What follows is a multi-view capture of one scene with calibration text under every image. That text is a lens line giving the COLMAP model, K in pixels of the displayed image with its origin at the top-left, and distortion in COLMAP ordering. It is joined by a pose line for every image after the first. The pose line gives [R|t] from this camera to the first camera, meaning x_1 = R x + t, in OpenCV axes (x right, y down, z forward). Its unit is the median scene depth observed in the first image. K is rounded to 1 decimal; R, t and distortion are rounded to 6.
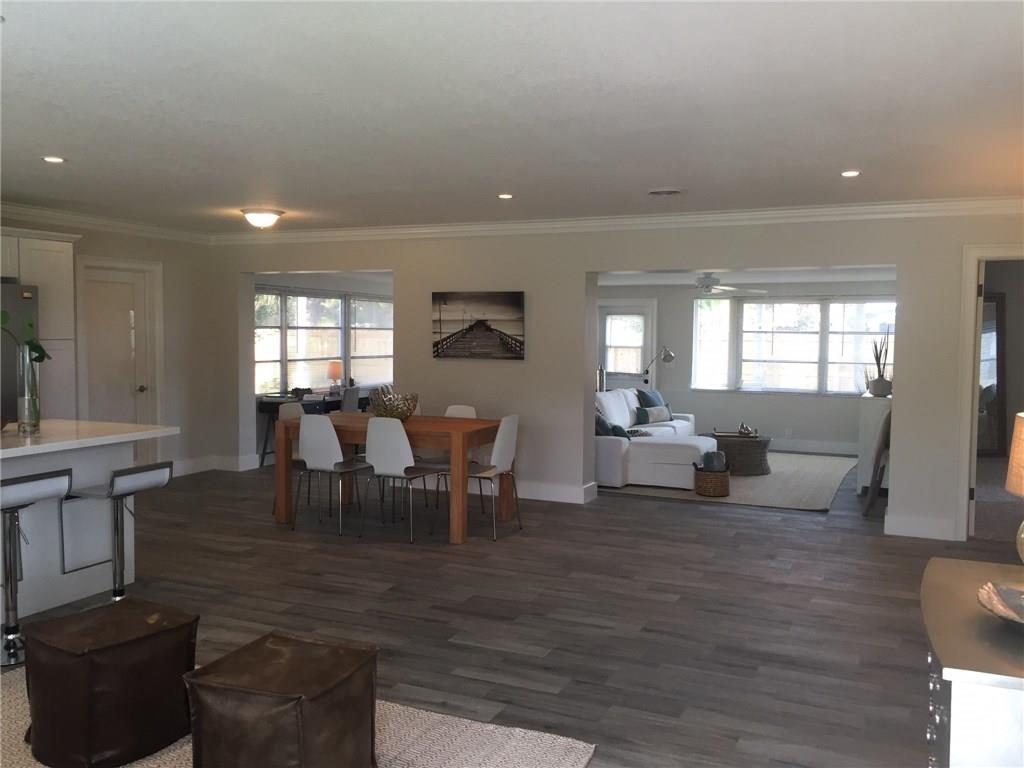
lens RADIAL K [[876.8, 0, 516.0], [0, 876.8, 381.8], [0, 0, 1]] dist [0.074528, -0.086198]
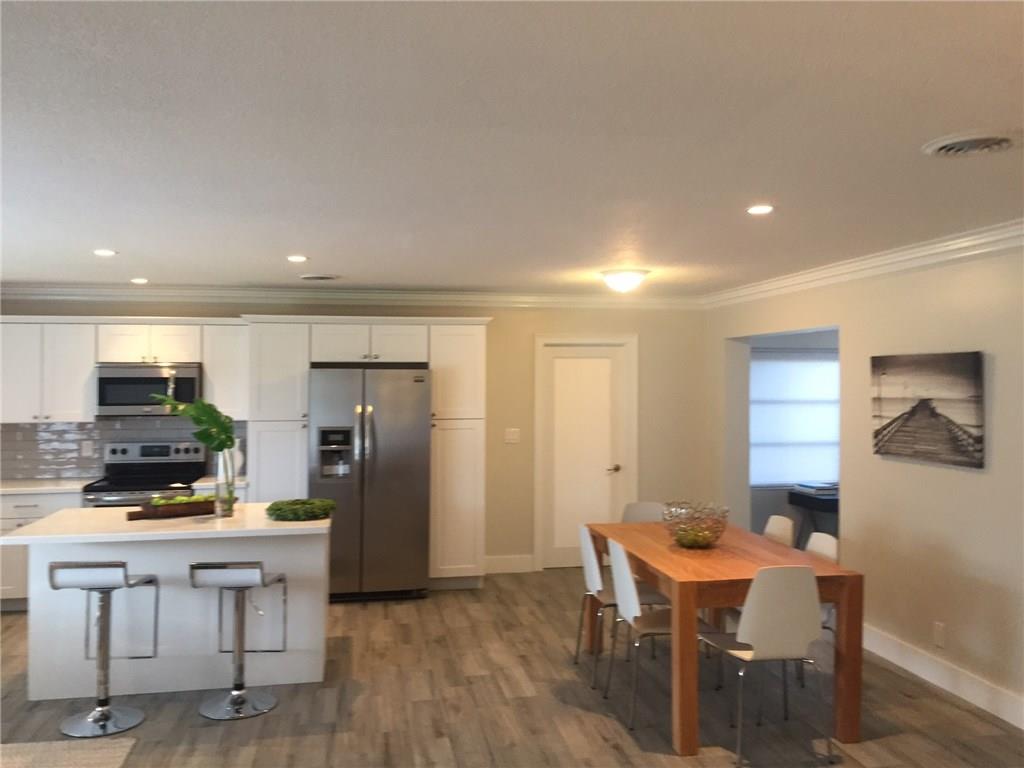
lens RADIAL K [[876.8, 0, 516.0], [0, 876.8, 381.8], [0, 0, 1]] dist [0.074528, -0.086198]
pose [[0.563593, -0.010172, -0.825990, 0.406503], [-0.040917, 0.998353, -0.040214, -0.057791], [0.825039, 0.056461, 0.562249, 0.515561]]
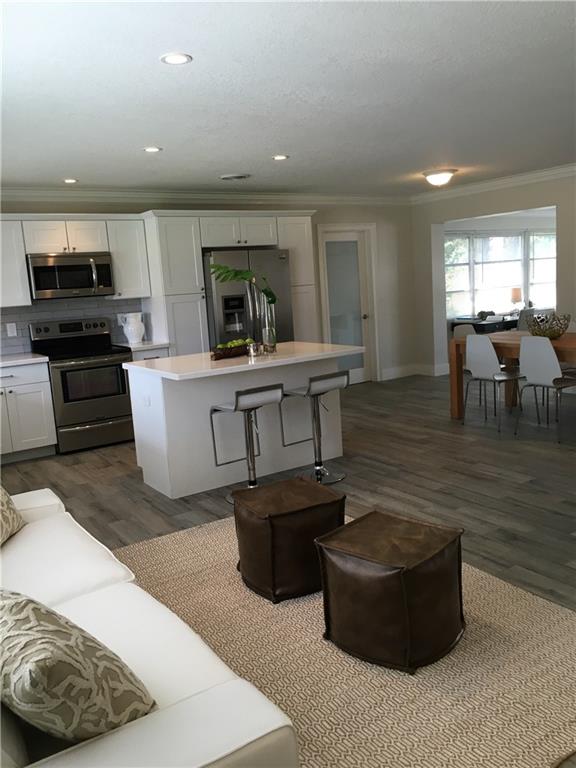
lens RADIAL K [[655.6, 0, 288.0], [0, 655.6, 384.0], [0, 0, 1]] dist [0.055634, -0.002839]
pose [[0.843193, 0.023624, -0.537092, 0.048717], [0.040808, 0.993339, 0.107758, -0.004724], [0.536060, -0.112778, 0.836613, 0.074166]]
